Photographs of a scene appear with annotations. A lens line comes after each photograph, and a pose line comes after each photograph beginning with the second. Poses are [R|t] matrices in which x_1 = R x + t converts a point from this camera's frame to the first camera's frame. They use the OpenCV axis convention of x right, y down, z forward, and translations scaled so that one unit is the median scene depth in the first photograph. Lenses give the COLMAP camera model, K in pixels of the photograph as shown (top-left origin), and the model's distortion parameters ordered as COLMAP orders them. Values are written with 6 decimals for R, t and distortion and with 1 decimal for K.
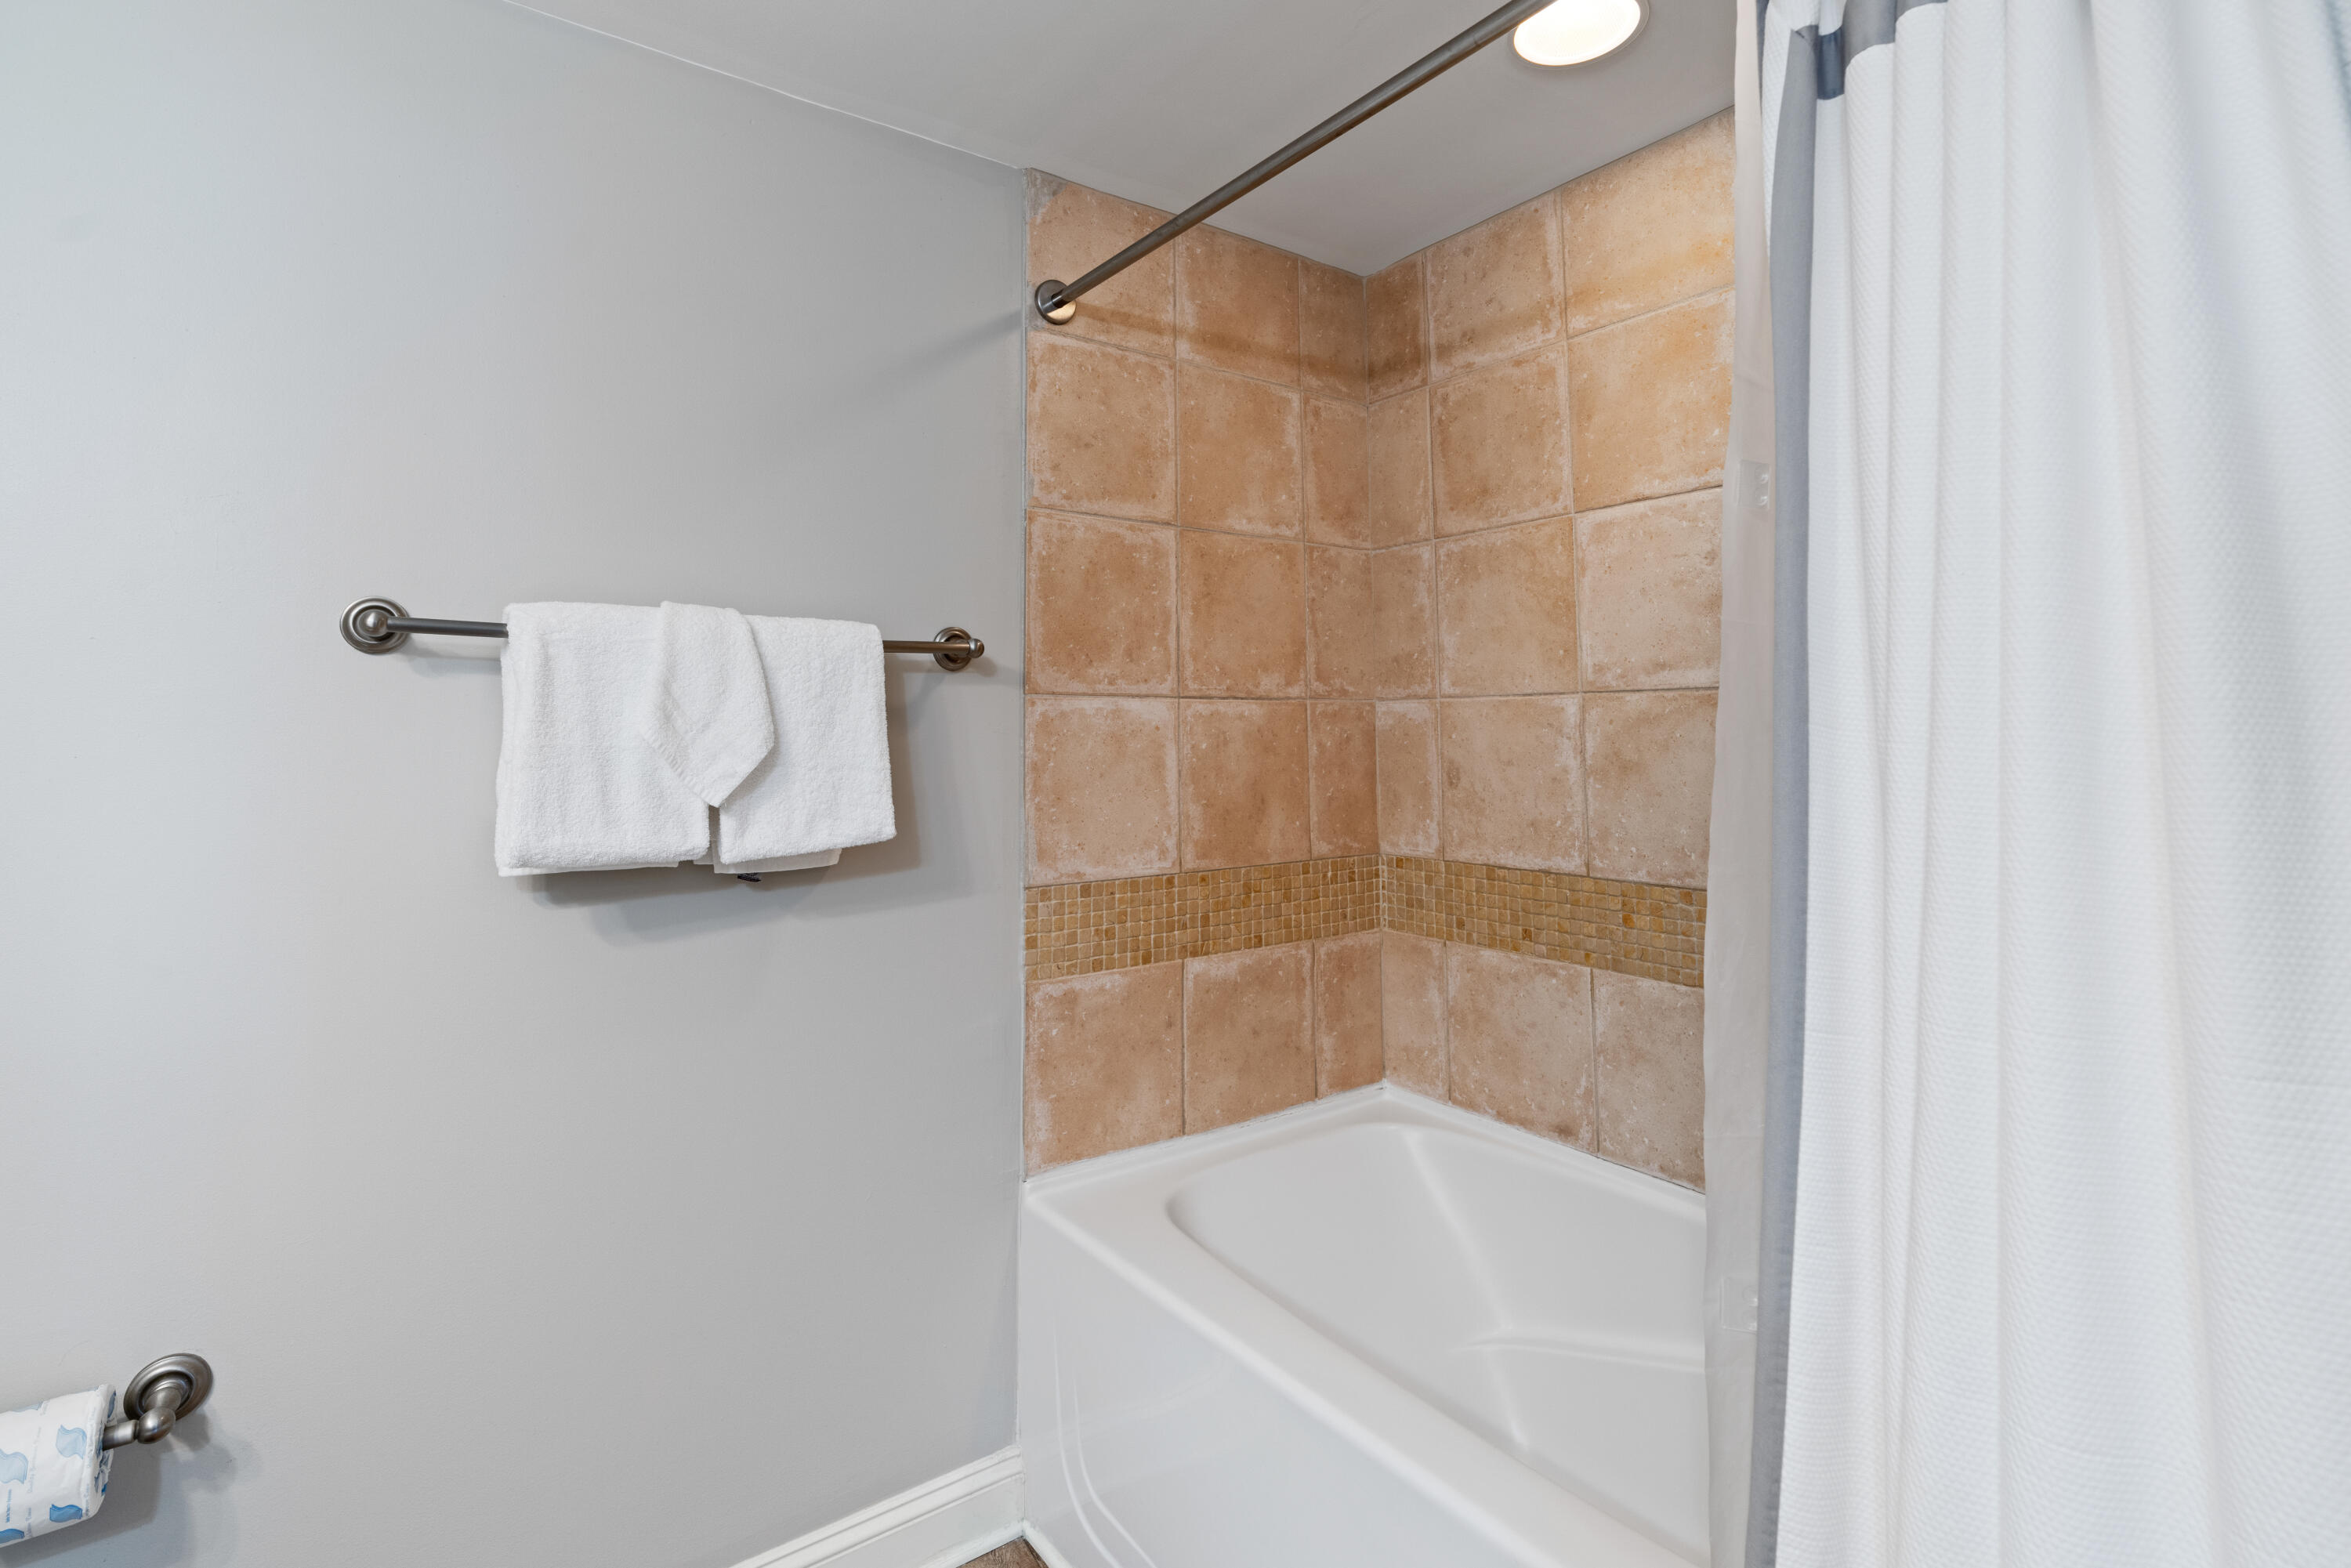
lens RADIAL K [[1111.6, 0, 1175.3], [0, 1111.6, 666.5], [0, 0, 1]] dist [0.002200, 0.006391]
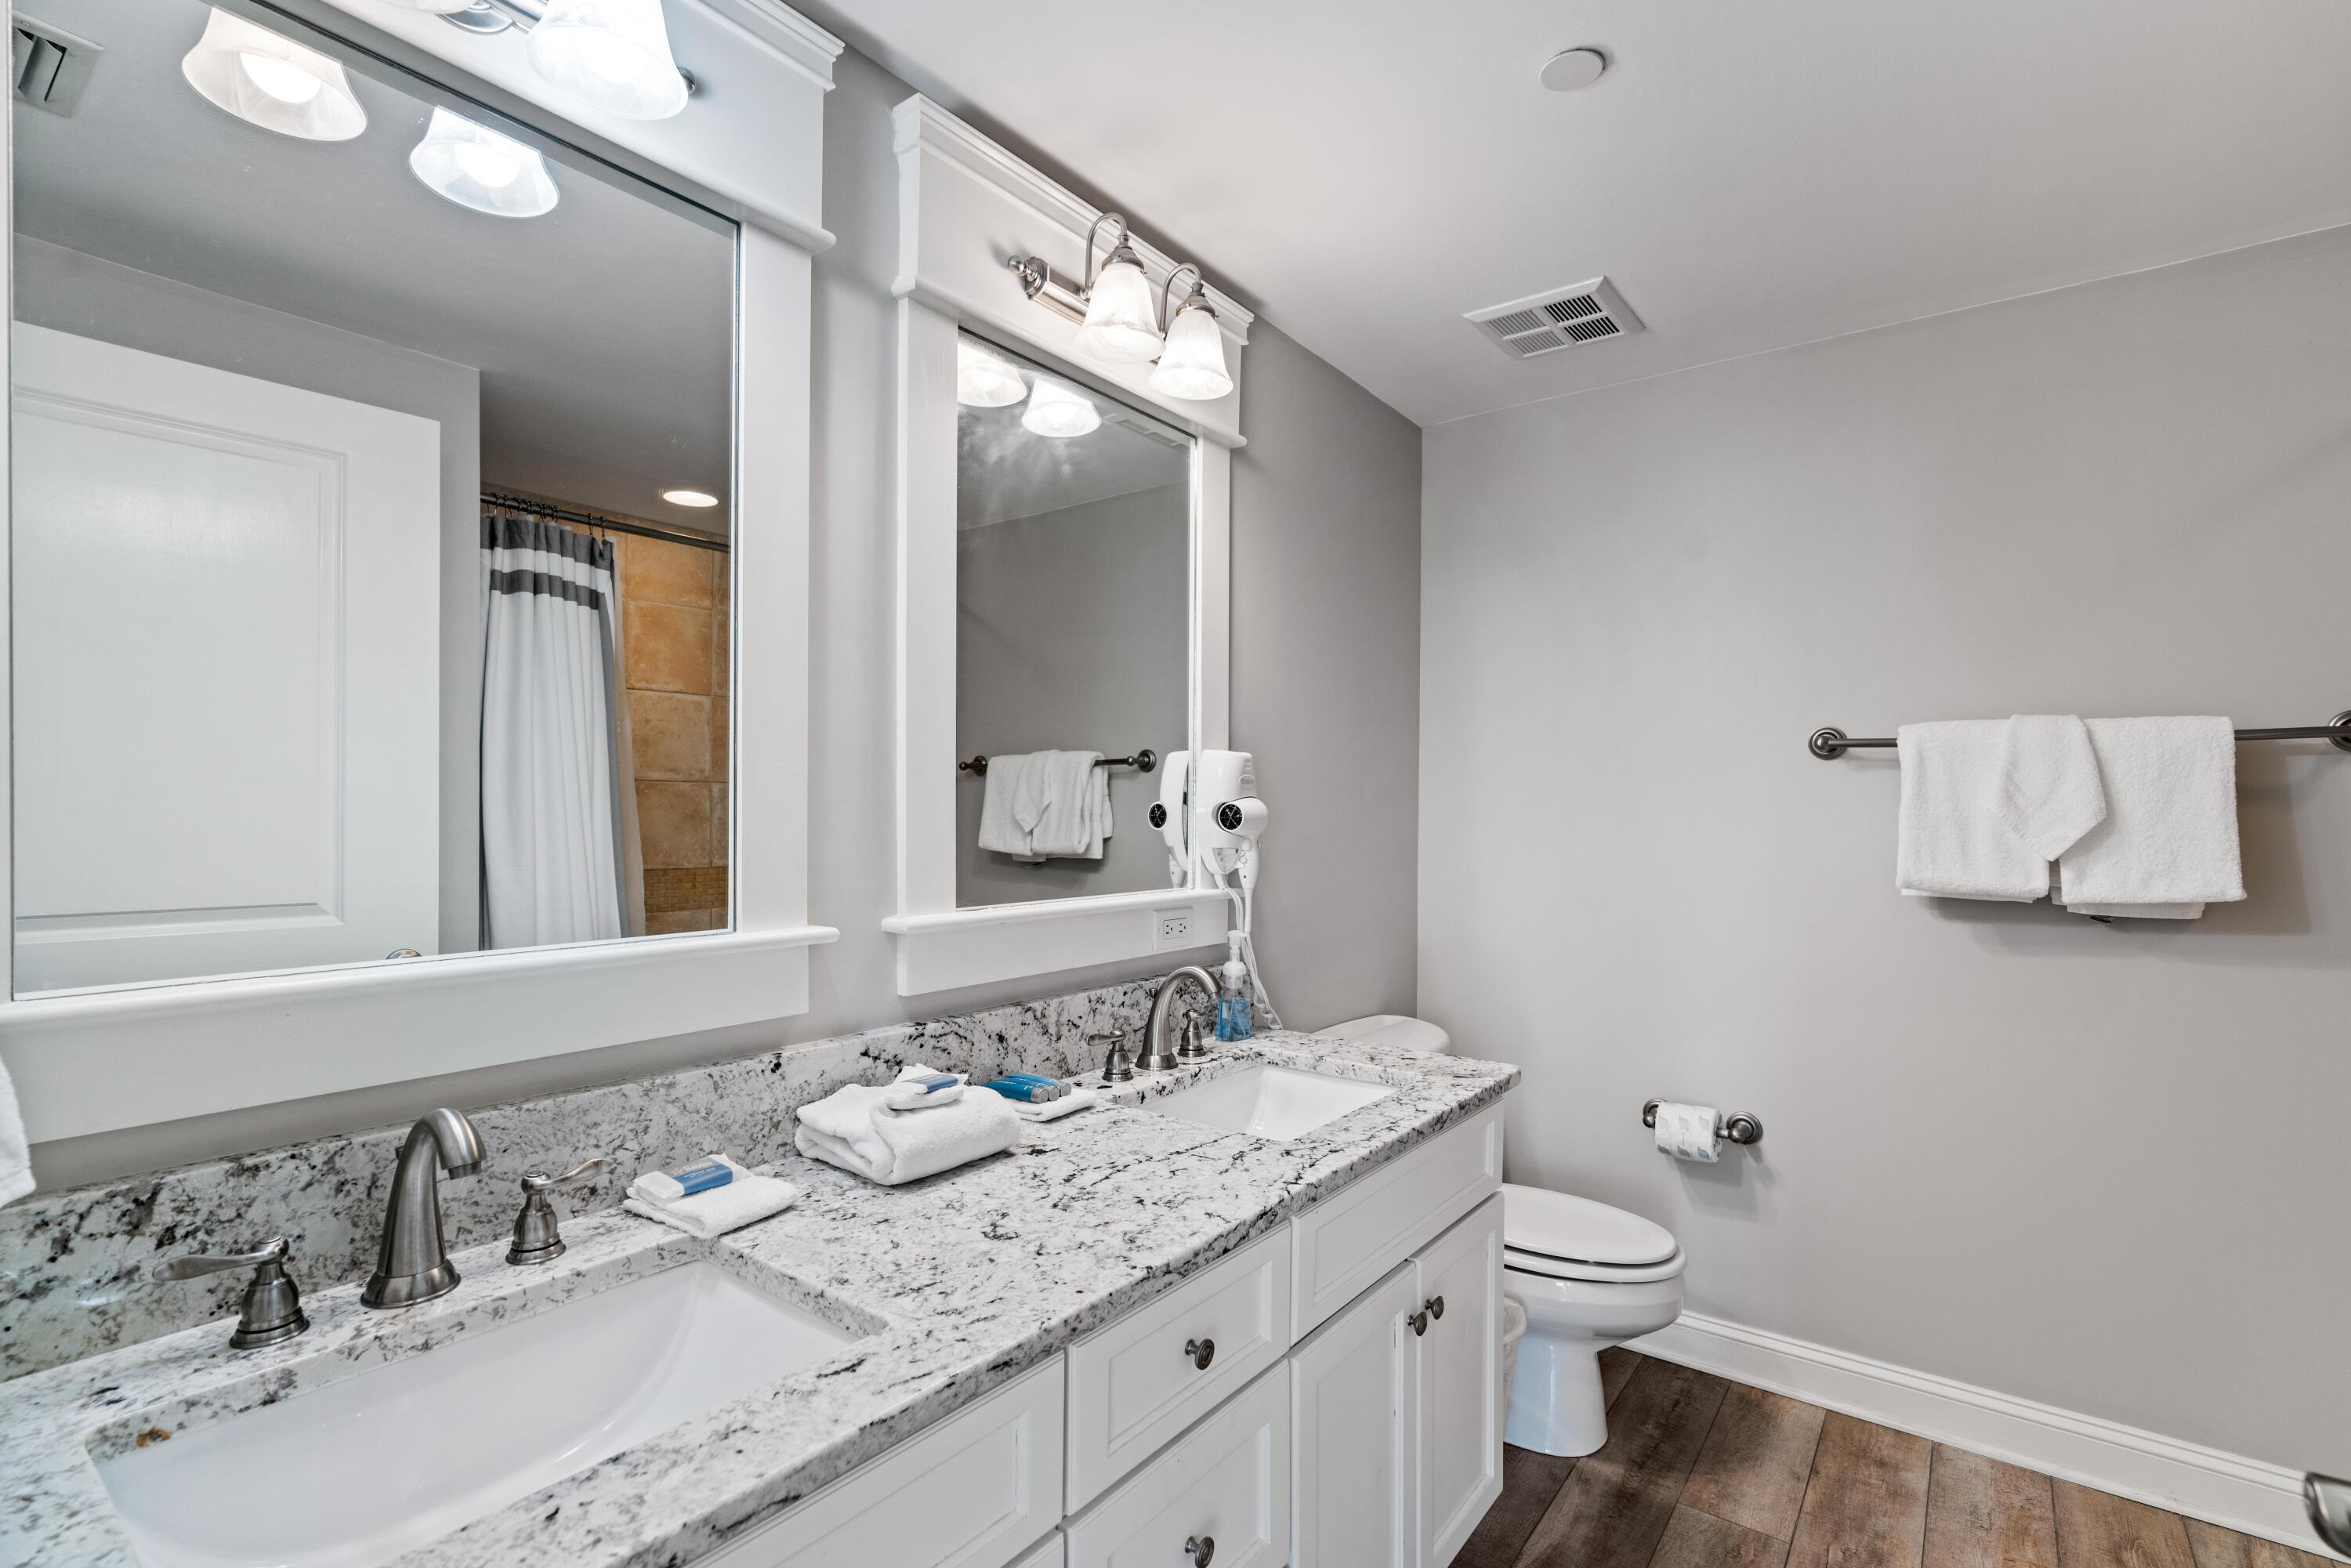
lens RADIAL K [[1086.7, 0, 1126.8], [0, 1086.7, 790.0], [0, 0, 1]] dist [-0.002914, 0.005547]
pose [[0.250927, -0.003057, -0.968001, 0.600704], [0.046363, 0.998885, 0.008864, -0.027700], [0.966895, -0.047104, 0.250789, -0.446495]]
